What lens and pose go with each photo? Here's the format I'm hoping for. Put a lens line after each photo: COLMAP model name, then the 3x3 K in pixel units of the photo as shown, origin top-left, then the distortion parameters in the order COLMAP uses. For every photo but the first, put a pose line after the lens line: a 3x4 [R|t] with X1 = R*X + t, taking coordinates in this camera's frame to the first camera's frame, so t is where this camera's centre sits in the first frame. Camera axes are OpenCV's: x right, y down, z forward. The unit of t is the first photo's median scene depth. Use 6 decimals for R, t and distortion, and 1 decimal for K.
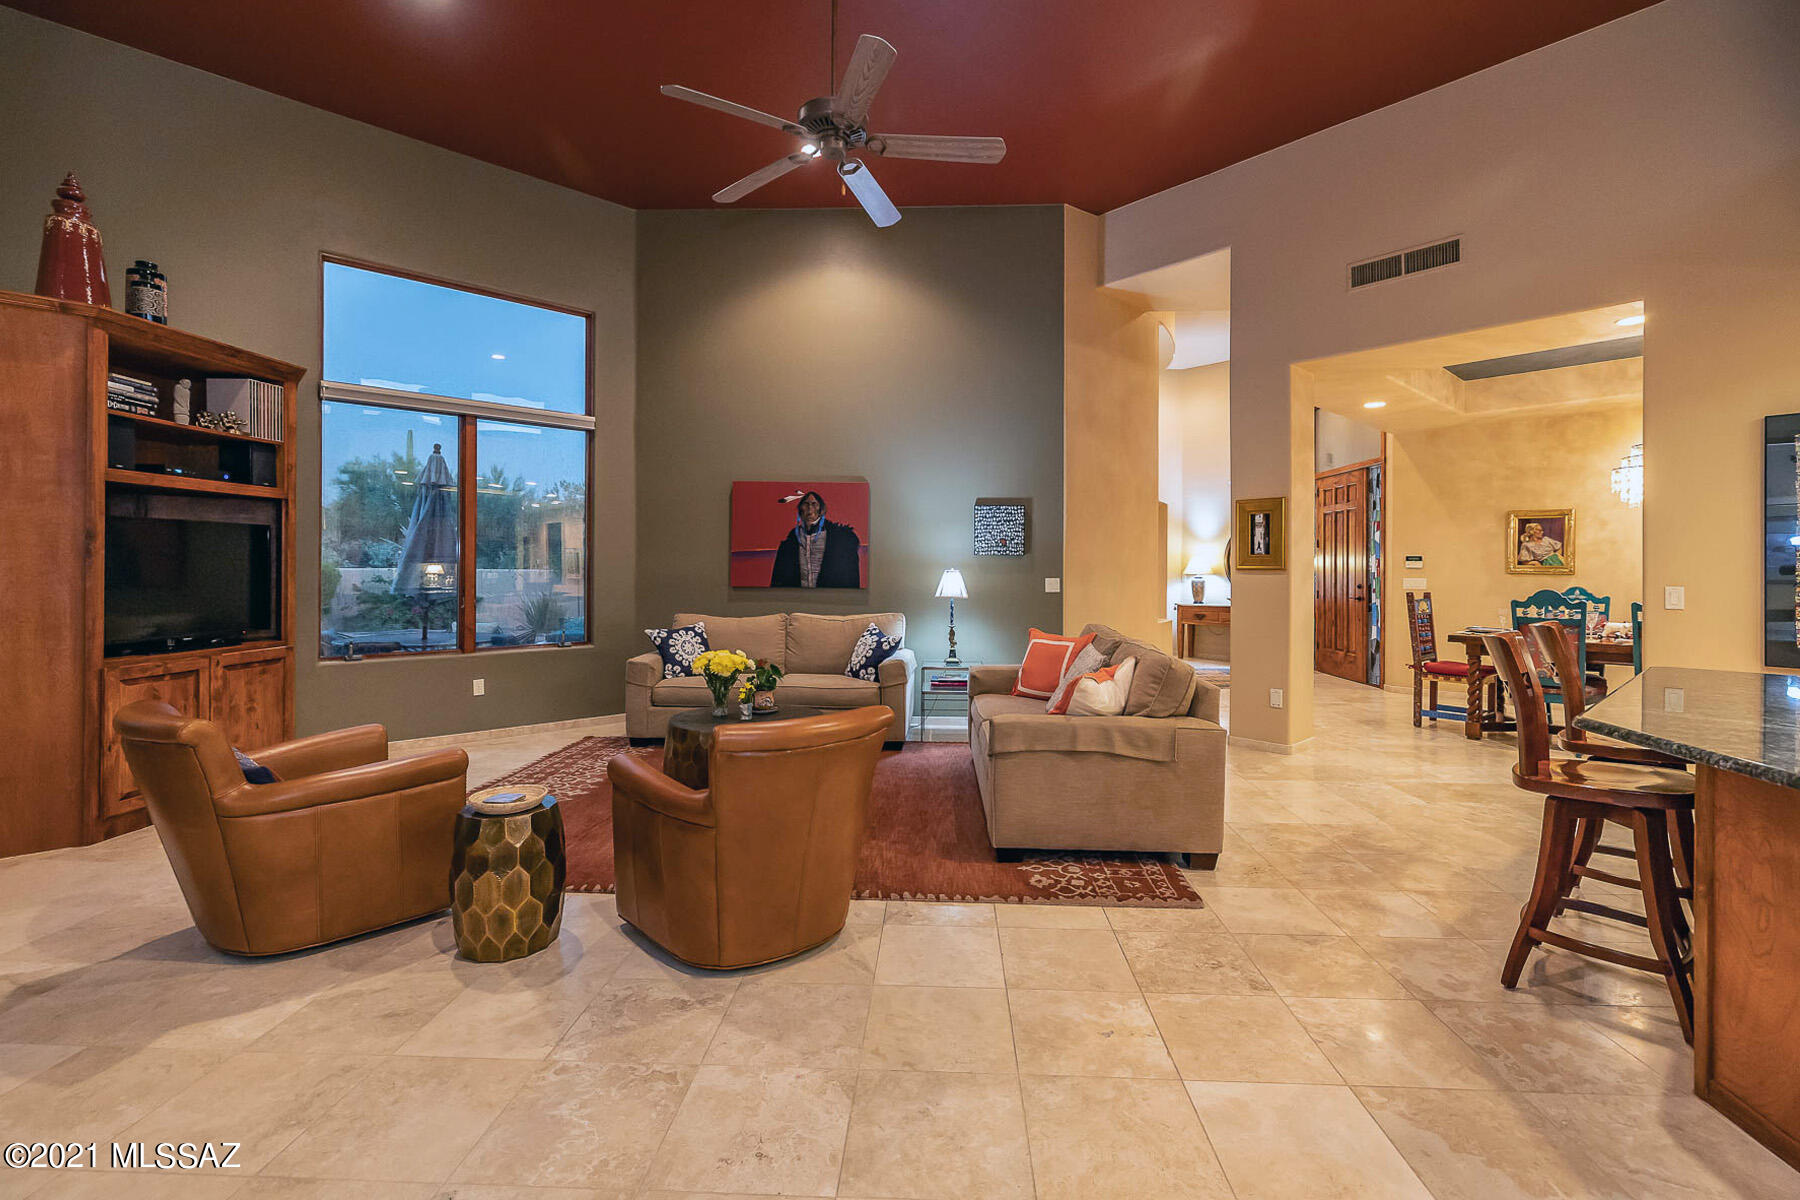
lens RADIAL K [[781.2, 0, 905.1], [0, 781.2, 572.8], [0, 0, 1]] dist [0.002180, 0.000173]
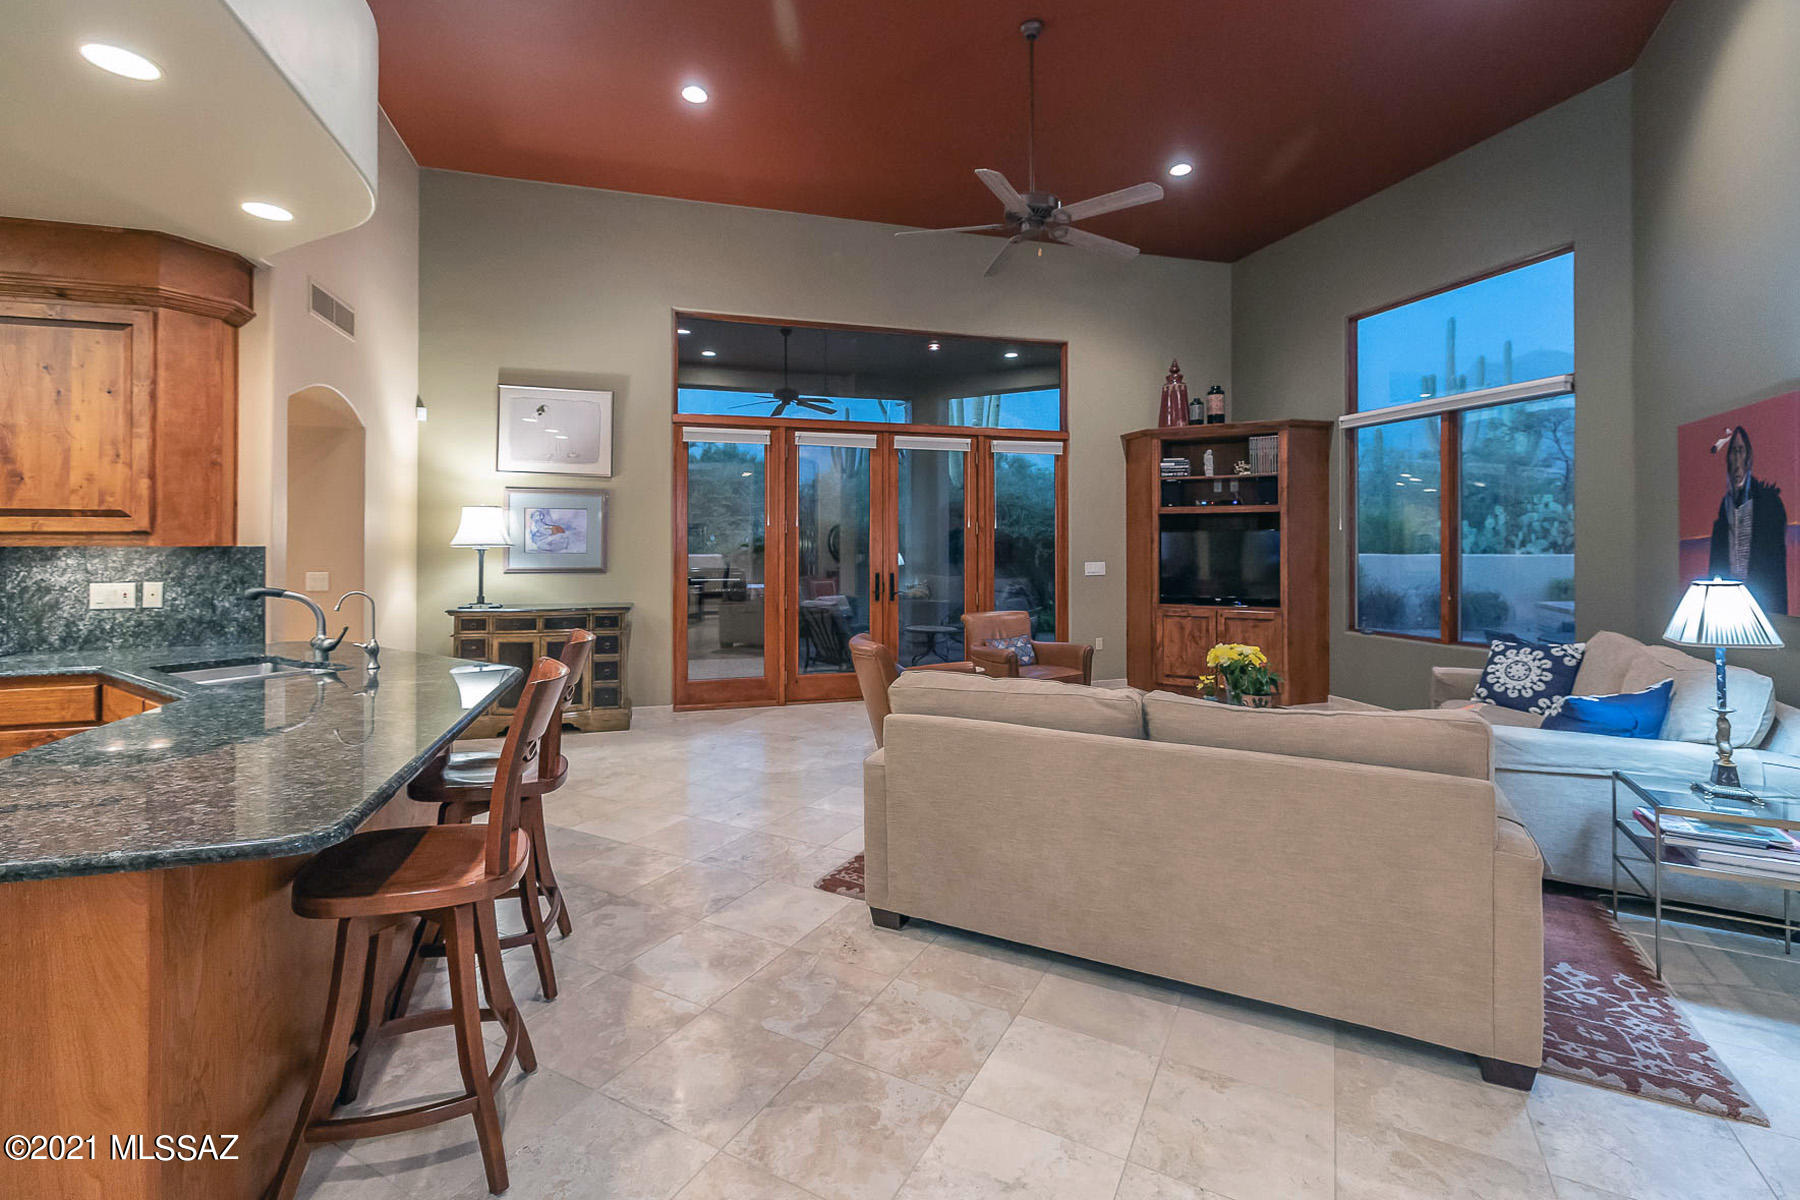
lens RADIAL K [[792.2, 0, 900.3], [0, 792.2, 536.1], [0, 0, 1]] dist [0.008557, 0.000084]
pose [[-0.435764, -0.015175, -0.899933, 0.604616], [-0.010666, 0.999875, -0.011696, -0.017948], [0.899998, 0.004502, -0.435871, 0.728636]]
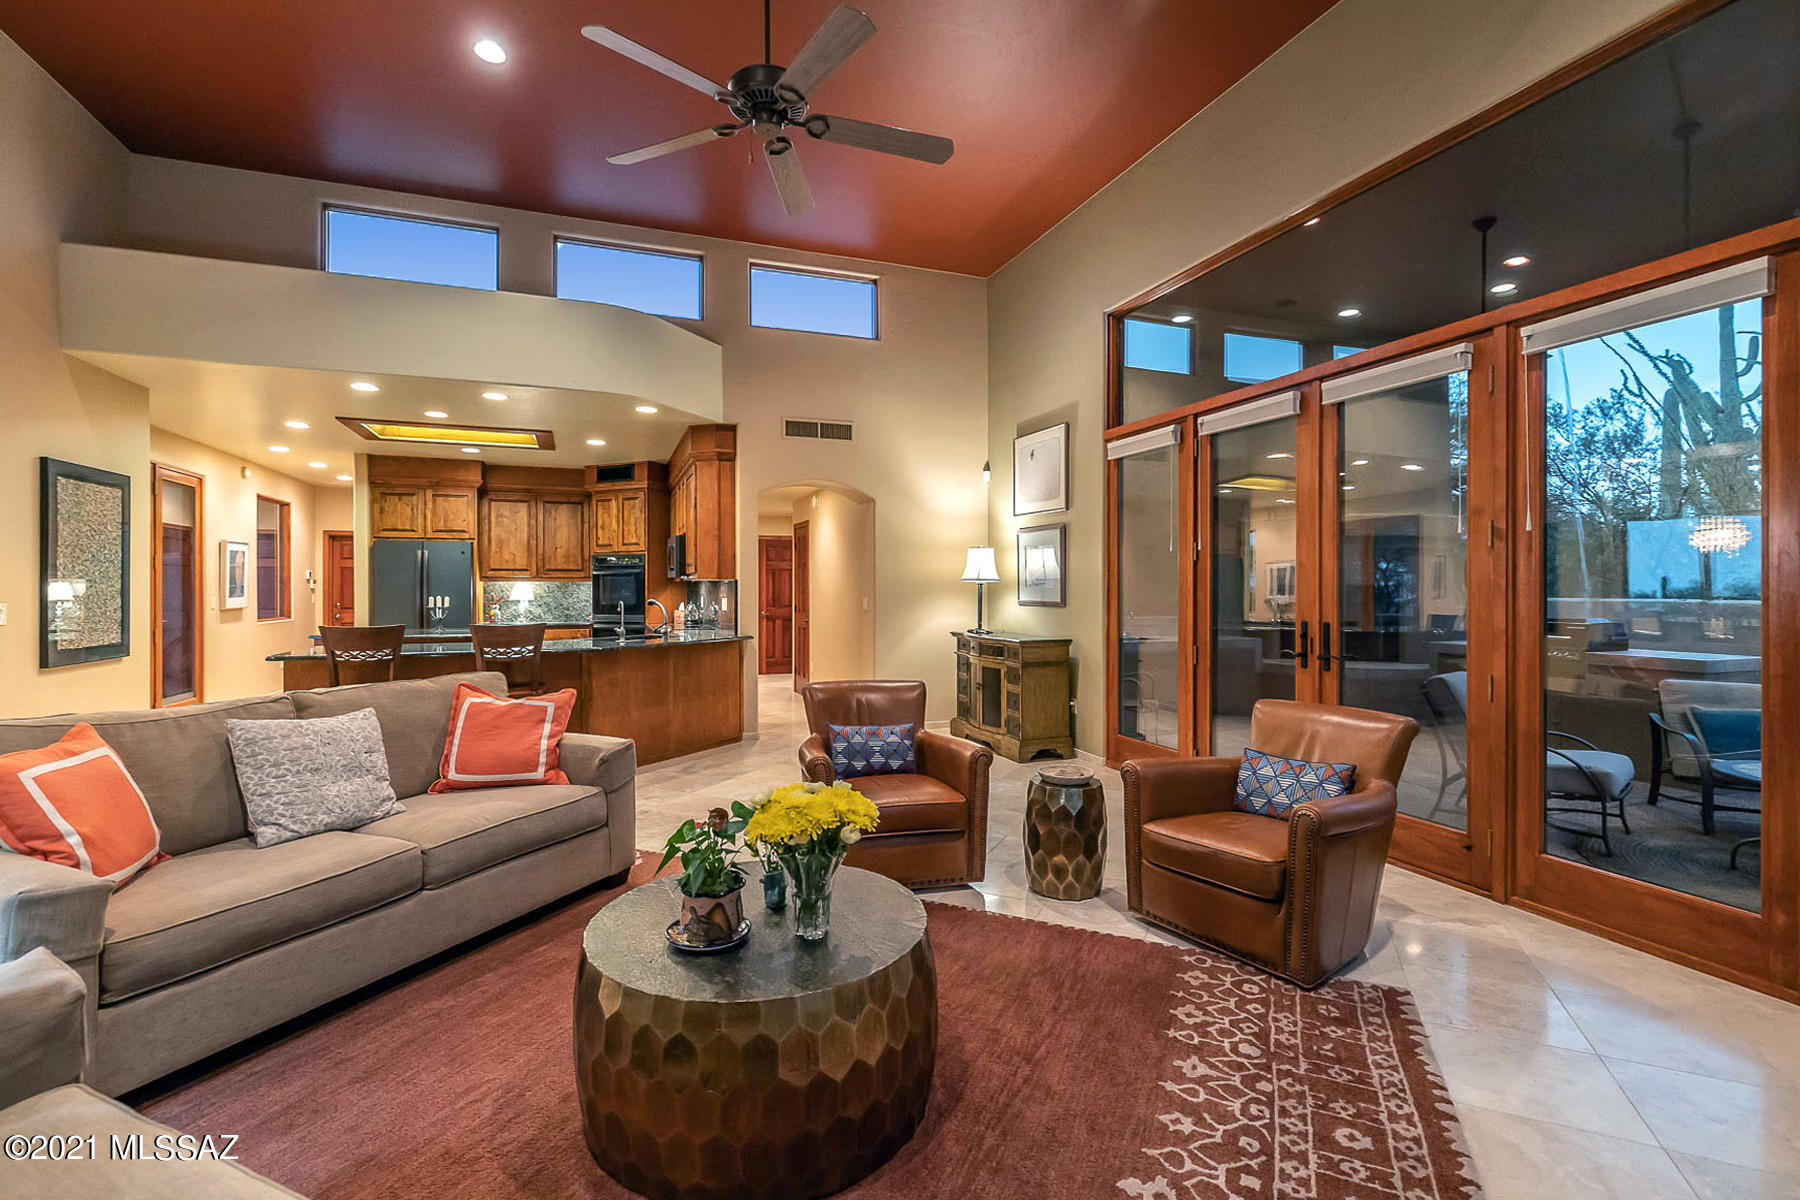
lens RADIAL K [[797.8, 0, 894.2], [0, 797.8, 582.4], [0, 0, 1]] dist [0.001416, -0.000267]
pose [[-0.929839, -0.003811, 0.367946, -0.305069], [-0.004176, 0.999991, -0.000195, -0.009148], [-0.367942, -0.001717, -0.929847, 0.958869]]
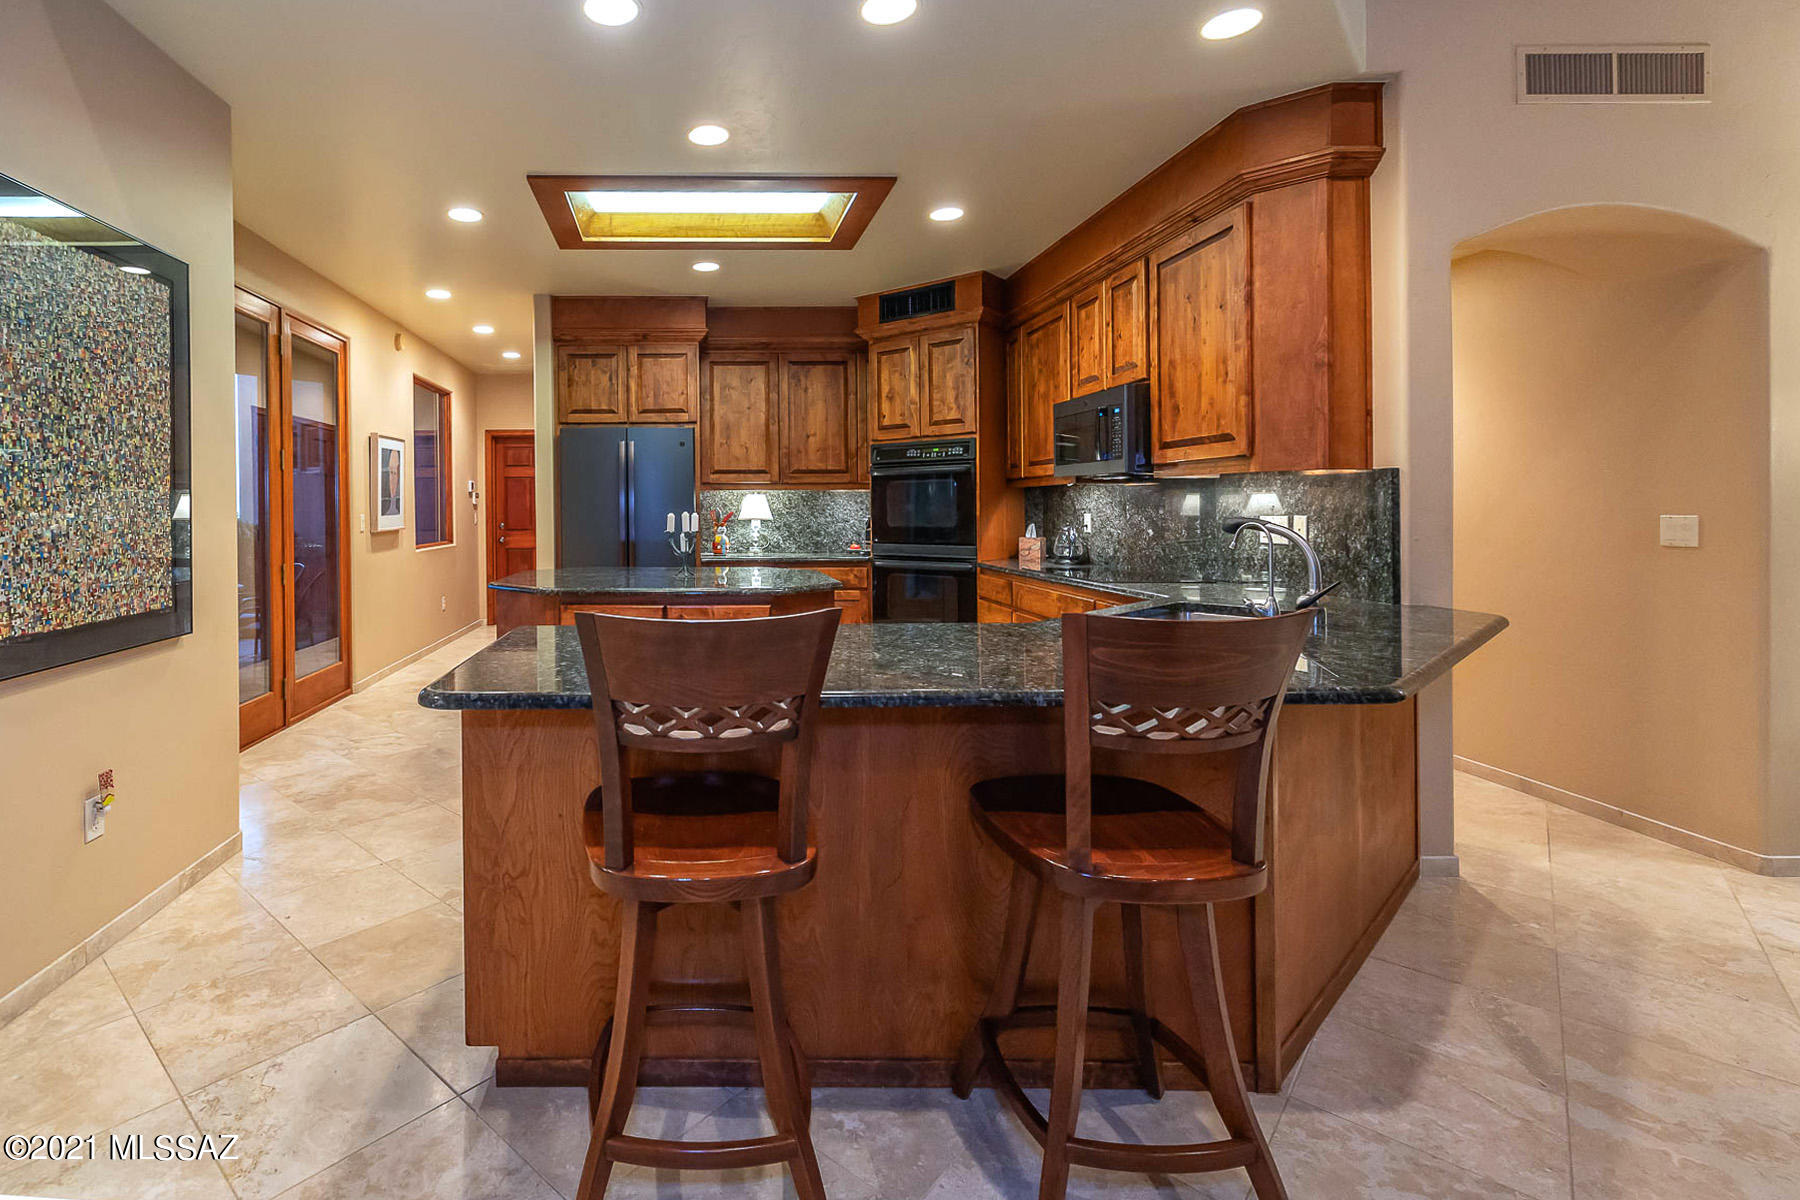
lens RADIAL K [[825.1, 0, 693.6], [0, 825.1, 509.5], [0, 0, 1]] dist [0.001747, 0.000579]
pose [[-0.743689, -0.004505, 0.668510, 0.263615], [0.002981, 0.999945, 0.010054, 0.004145], [-0.668519, 0.009470, -0.743635, 0.623711]]
